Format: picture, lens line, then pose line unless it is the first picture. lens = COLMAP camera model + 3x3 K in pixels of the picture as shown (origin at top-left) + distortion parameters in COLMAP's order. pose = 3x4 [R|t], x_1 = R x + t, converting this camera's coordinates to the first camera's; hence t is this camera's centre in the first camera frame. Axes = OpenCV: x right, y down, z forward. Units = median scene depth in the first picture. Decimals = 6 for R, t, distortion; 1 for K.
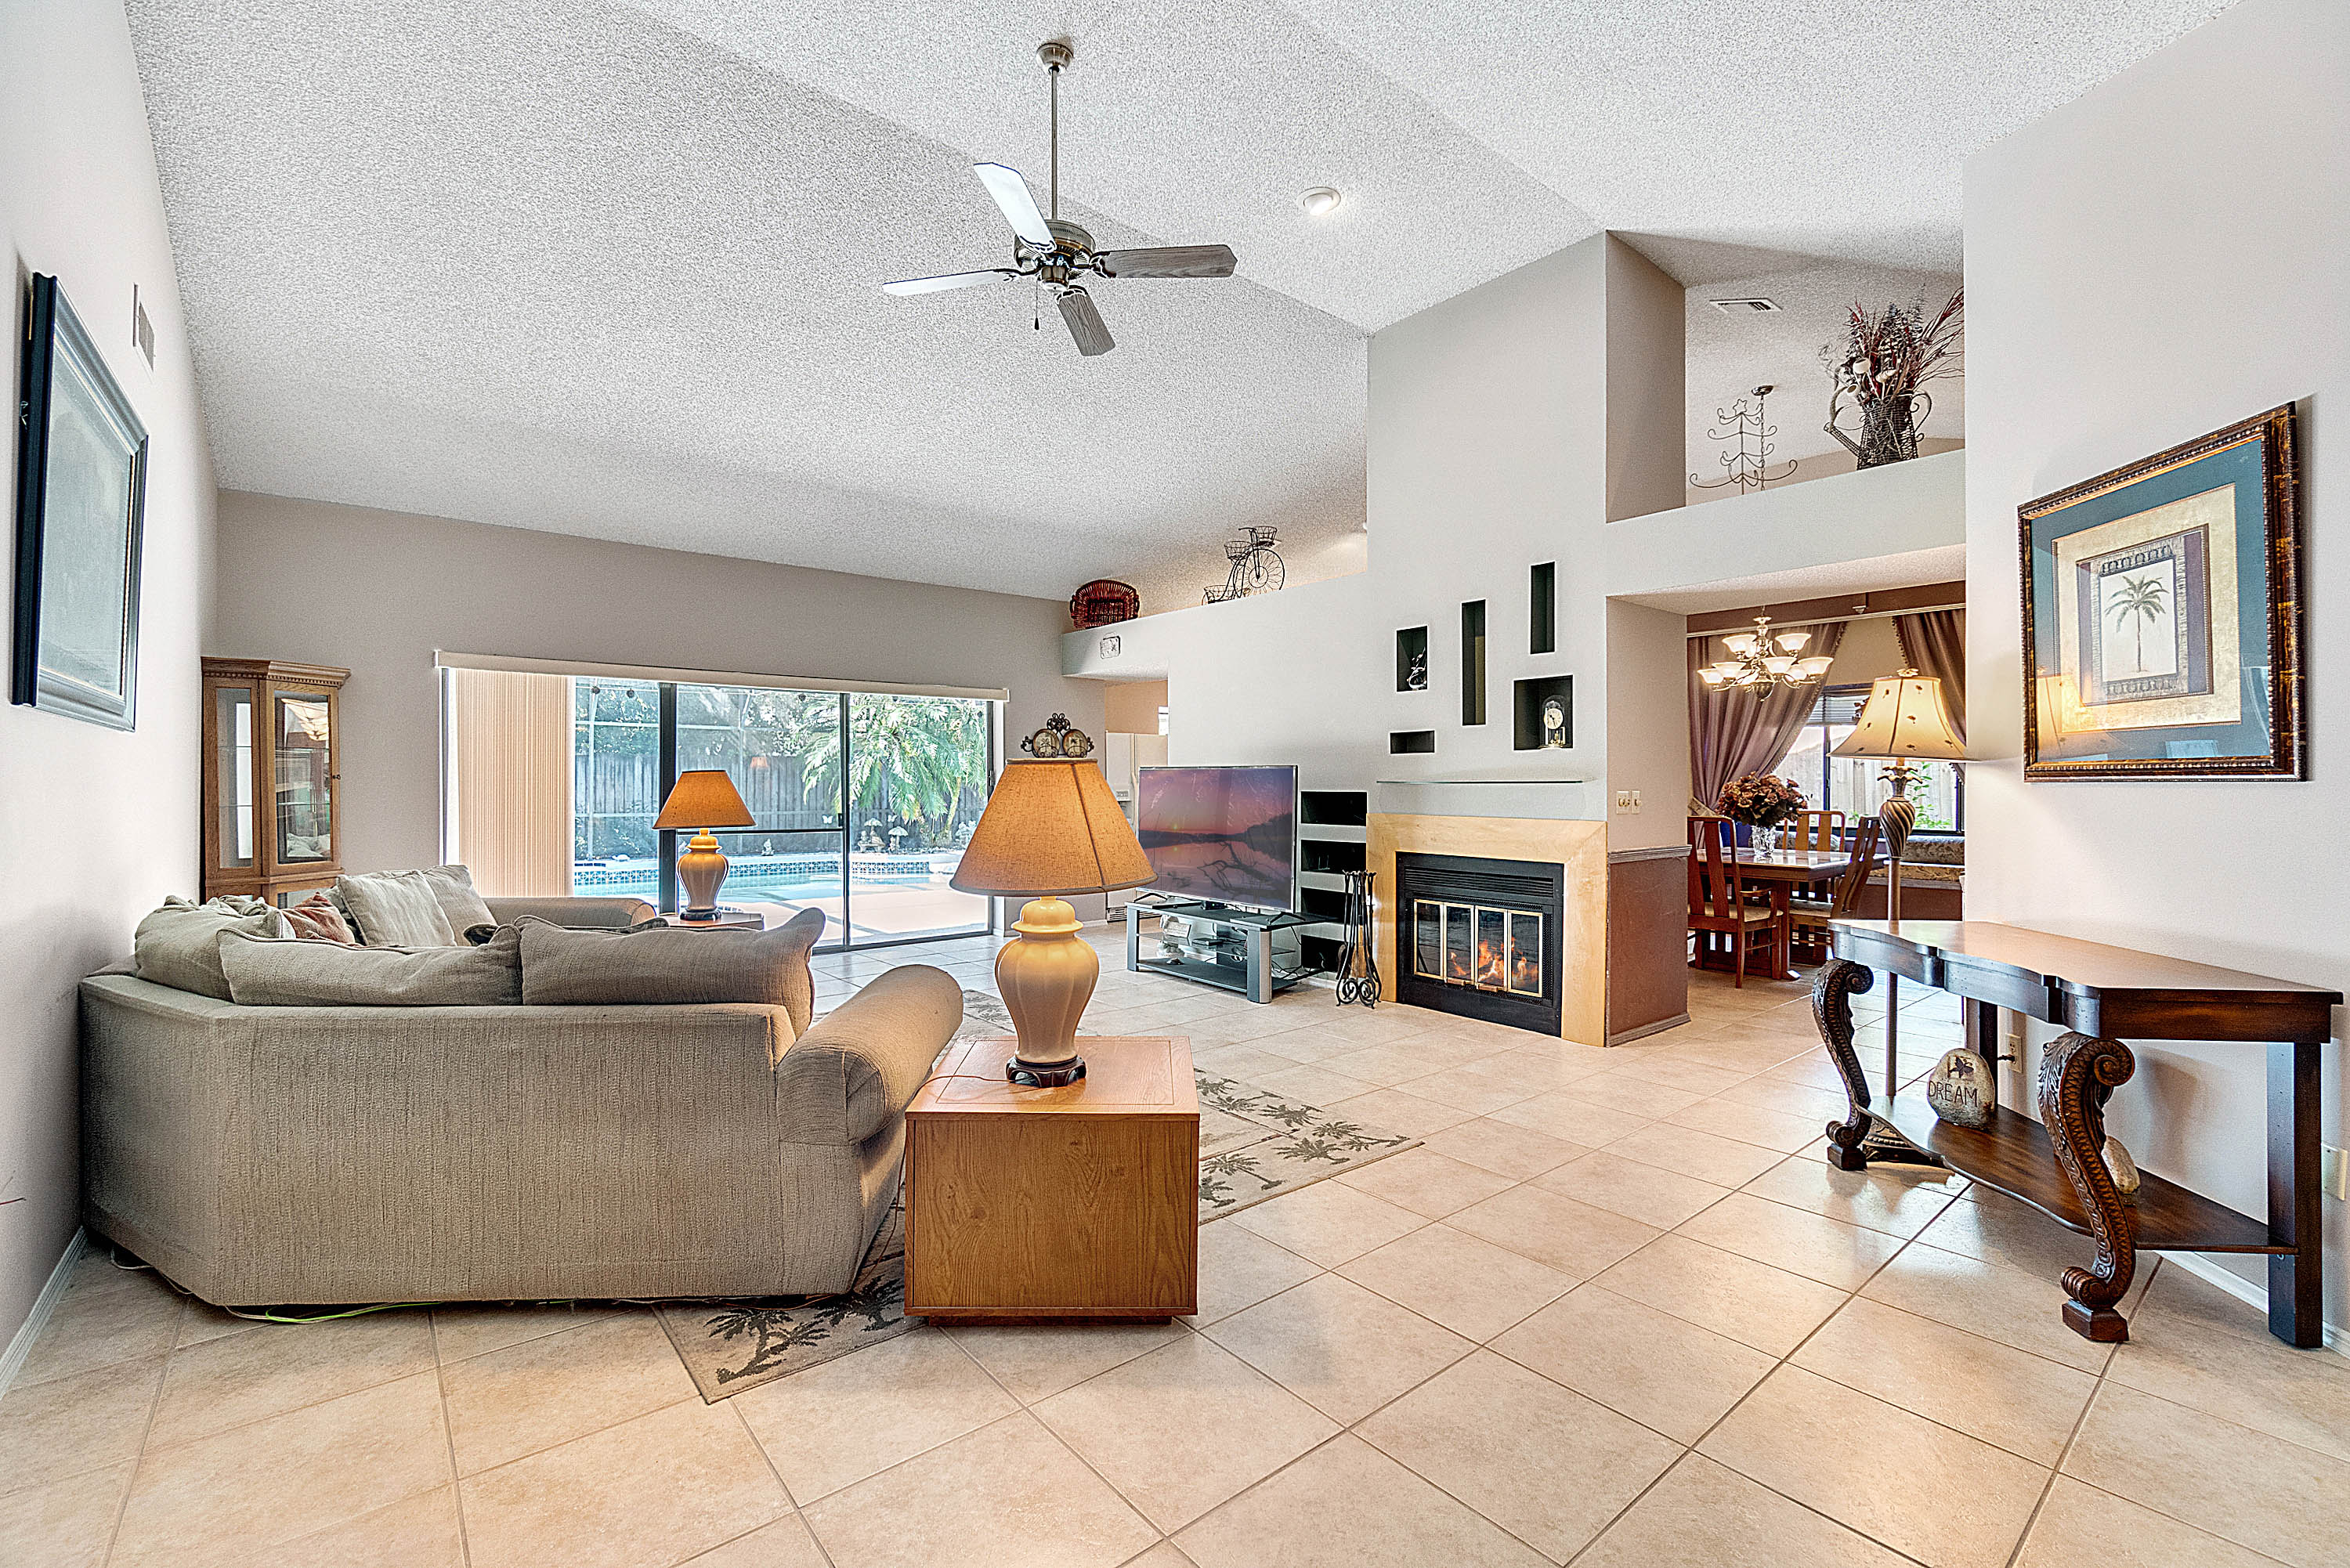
lens RADIAL K [[1010.0, 0, 1173.9], [0, 1010.0, 781.9], [0, 0, 1]] dist [-0.007732, 0.000913]
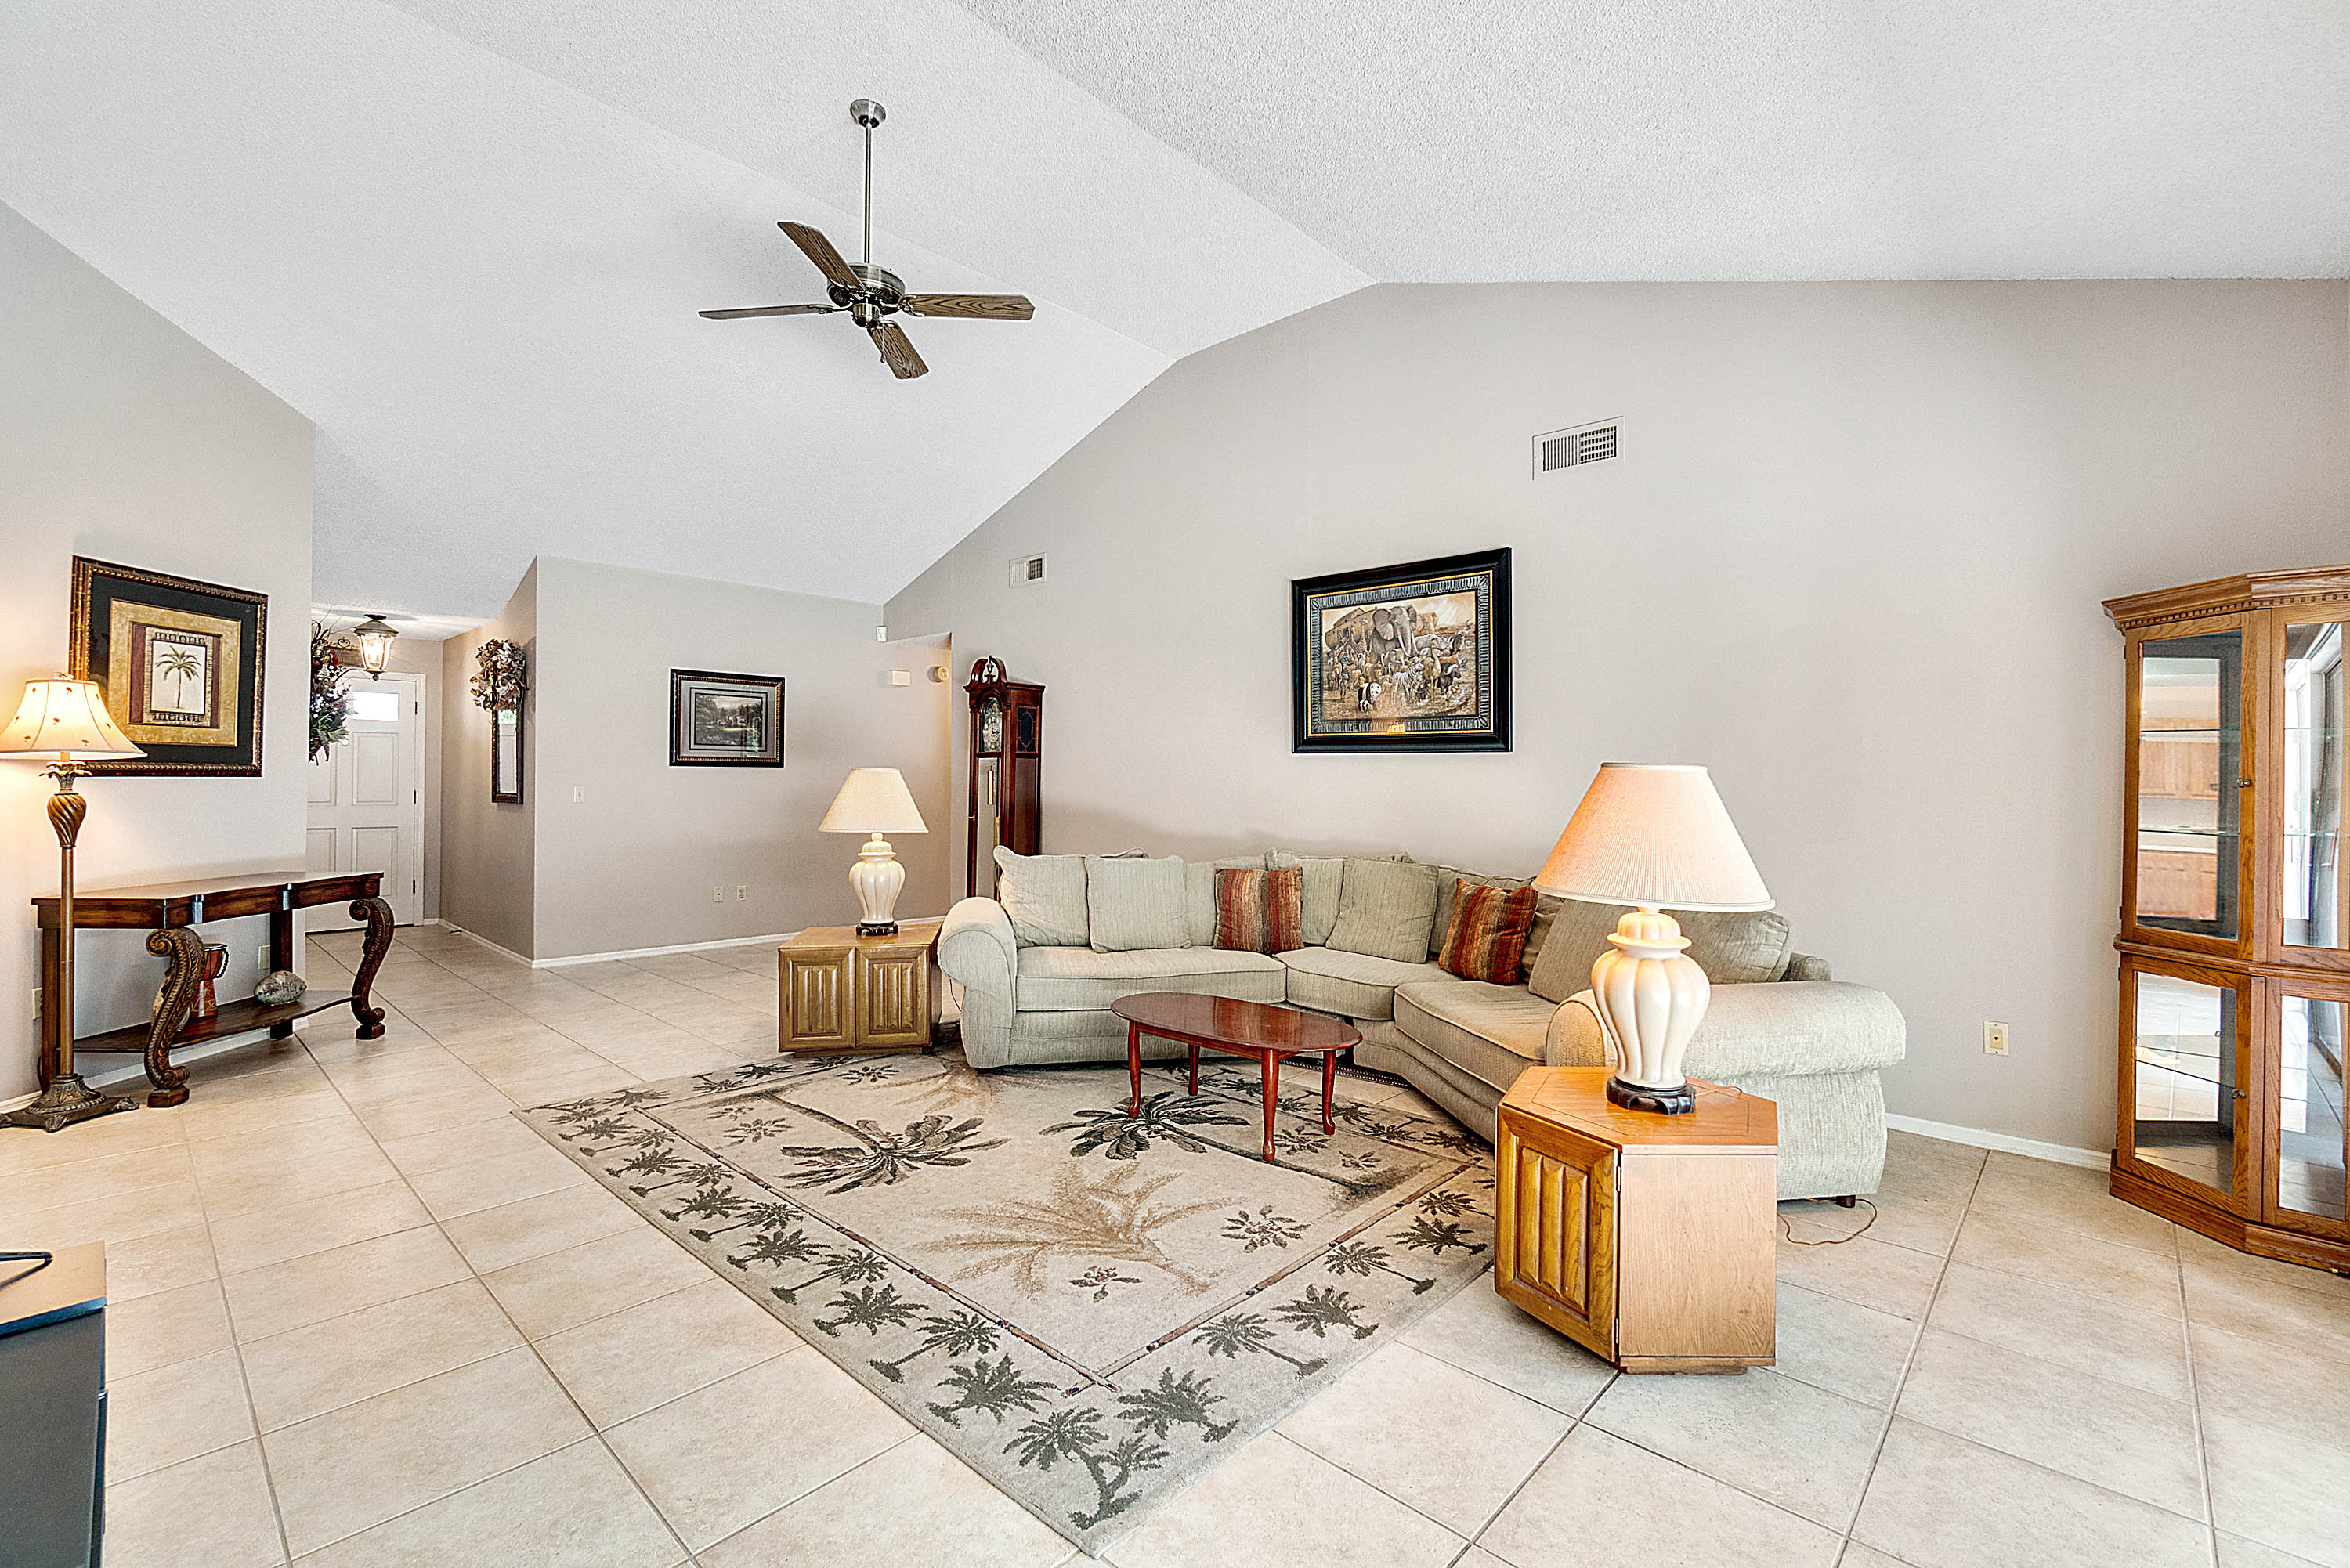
lens RADIAL K [[1010.0, 0, 1173.9], [0, 1010.0, 781.9], [0, 0, 1]] dist [-0.007732, 0.000913]
pose [[-0.991753, -0.006830, -0.127981, -0.224343], [-0.007019, 0.999975, 0.001021, -0.002689], [0.127971, 0.001911, -0.991776, 1.521738]]
